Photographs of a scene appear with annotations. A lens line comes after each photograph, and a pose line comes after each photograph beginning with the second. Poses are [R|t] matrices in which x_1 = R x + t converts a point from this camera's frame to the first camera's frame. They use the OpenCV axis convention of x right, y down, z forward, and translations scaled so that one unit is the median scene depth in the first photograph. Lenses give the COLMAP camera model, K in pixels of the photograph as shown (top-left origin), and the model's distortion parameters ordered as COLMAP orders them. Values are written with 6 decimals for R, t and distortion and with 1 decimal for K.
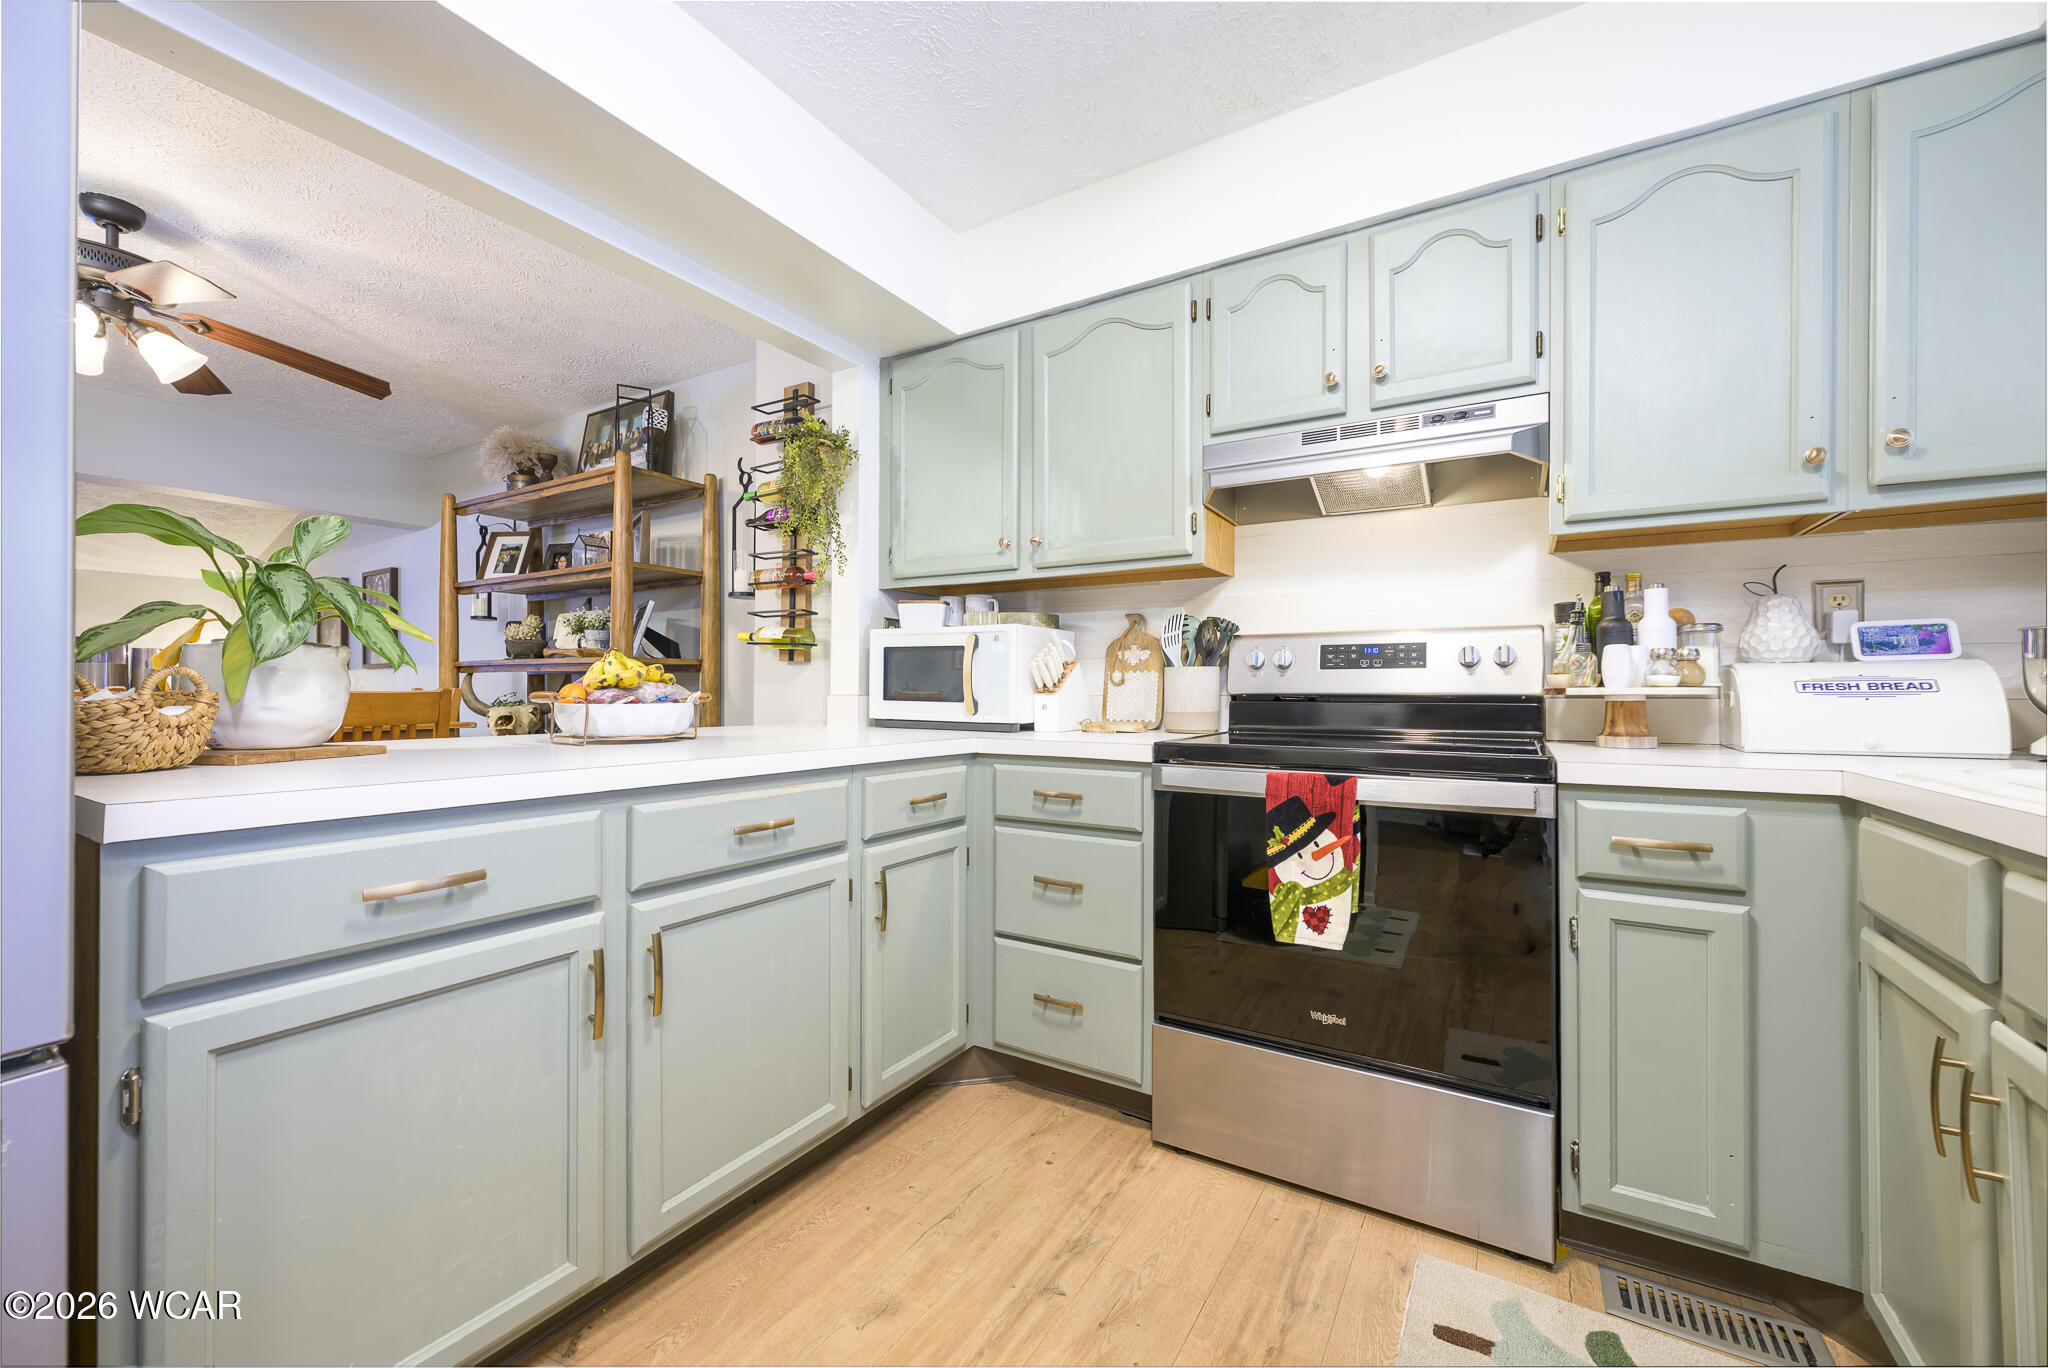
lens RADIAL K [[810.7, 0, 1024.0], [0, 810.7, 684.0], [0, 0, 1]] dist [0.002613, 0.000312]
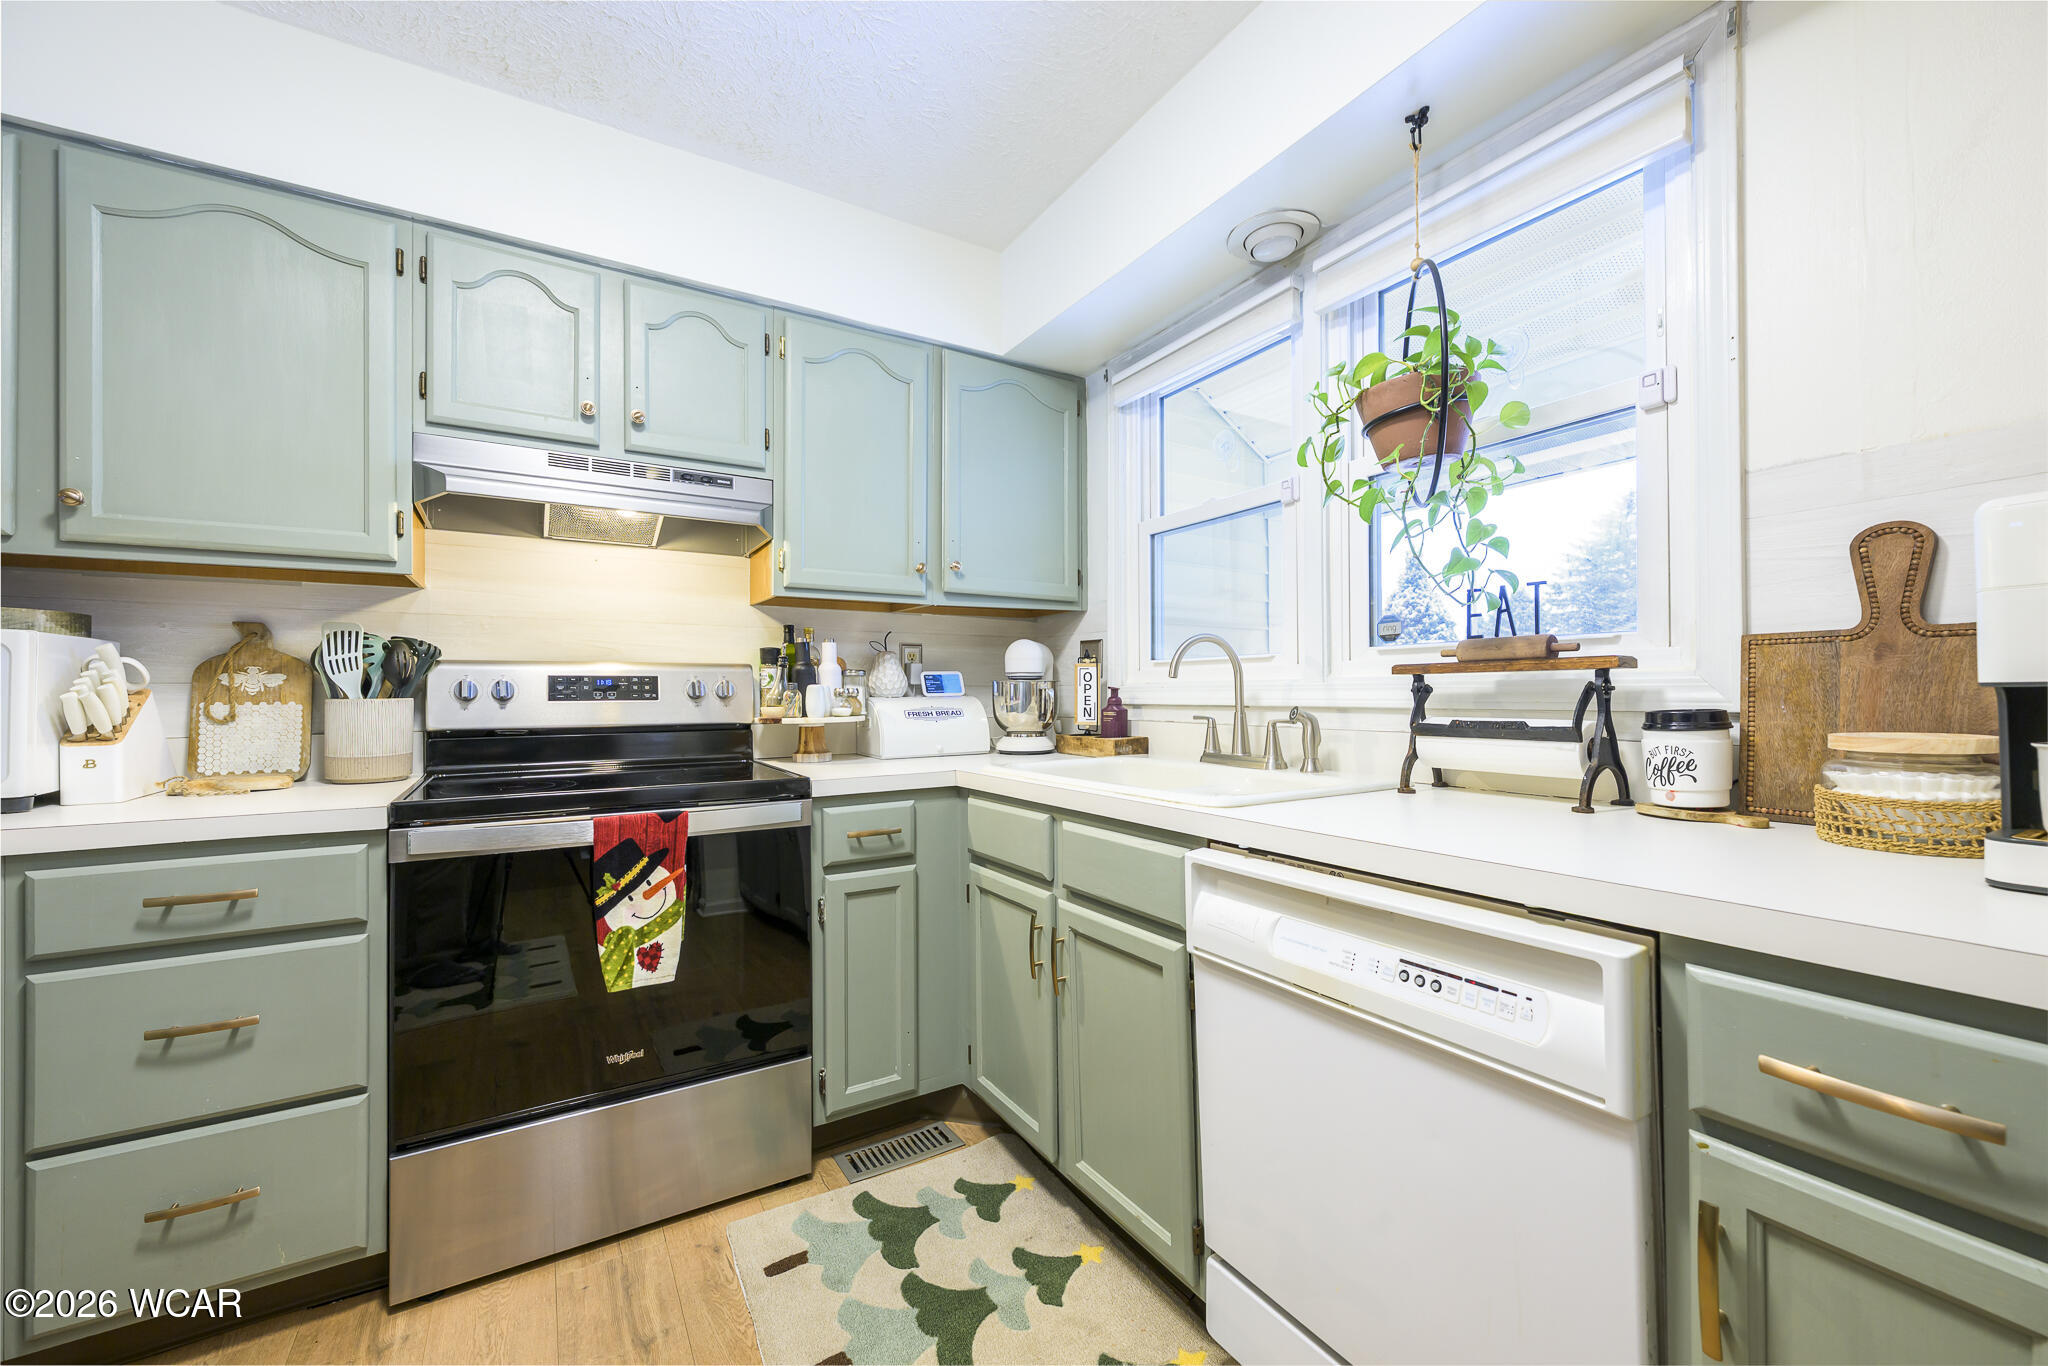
lens RADIAL K [[811.8, 0, 1024.0], [0, 811.8, 683.0], [0, 0, 1]] dist [0.009988, 0.000312]
pose [[0.465055, 0.006190, 0.885260, -0.264733], [-0.001014, 0.999979, -0.006459, -0.040692], [-0.885281, 0.002106, 0.465052, 0.080090]]
